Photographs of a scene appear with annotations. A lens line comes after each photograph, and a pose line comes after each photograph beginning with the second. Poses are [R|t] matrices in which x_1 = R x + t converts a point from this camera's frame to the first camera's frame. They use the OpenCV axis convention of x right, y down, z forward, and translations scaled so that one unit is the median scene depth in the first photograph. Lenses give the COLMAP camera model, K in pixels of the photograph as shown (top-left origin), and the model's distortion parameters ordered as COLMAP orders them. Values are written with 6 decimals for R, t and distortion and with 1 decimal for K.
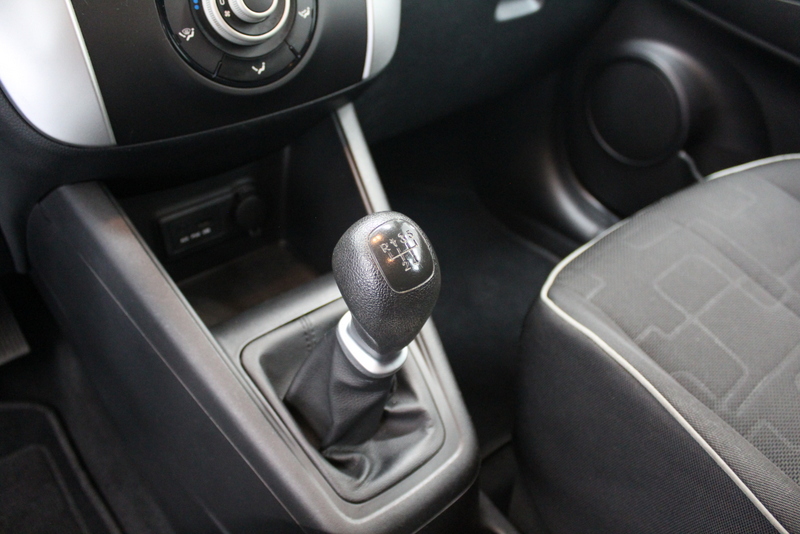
lens RADIAL K [[654.8, 0, 399.7], [0, 654.8, 268.6], [0, 0, 1]] dist [-0.146699, 0.086261]
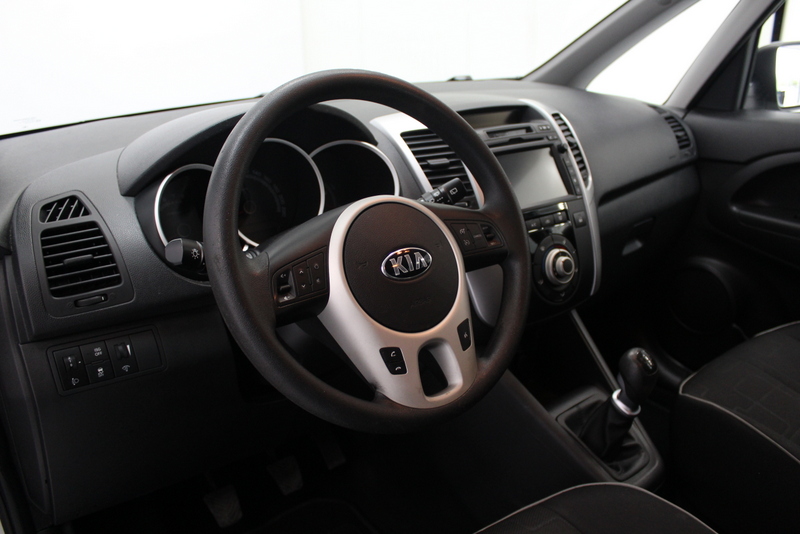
lens RADIAL K [[654.8, 0, 401.0], [0, 654.8, 265.2], [0, 0, 1]] dist [-0.146699, 0.086261]
pose [[0.997965, -0.041172, -0.048680, -0.648771], [0.024855, 0.954358, -0.297629, 0.271961], [0.058712, 0.295814, 0.953440, -1.281145]]
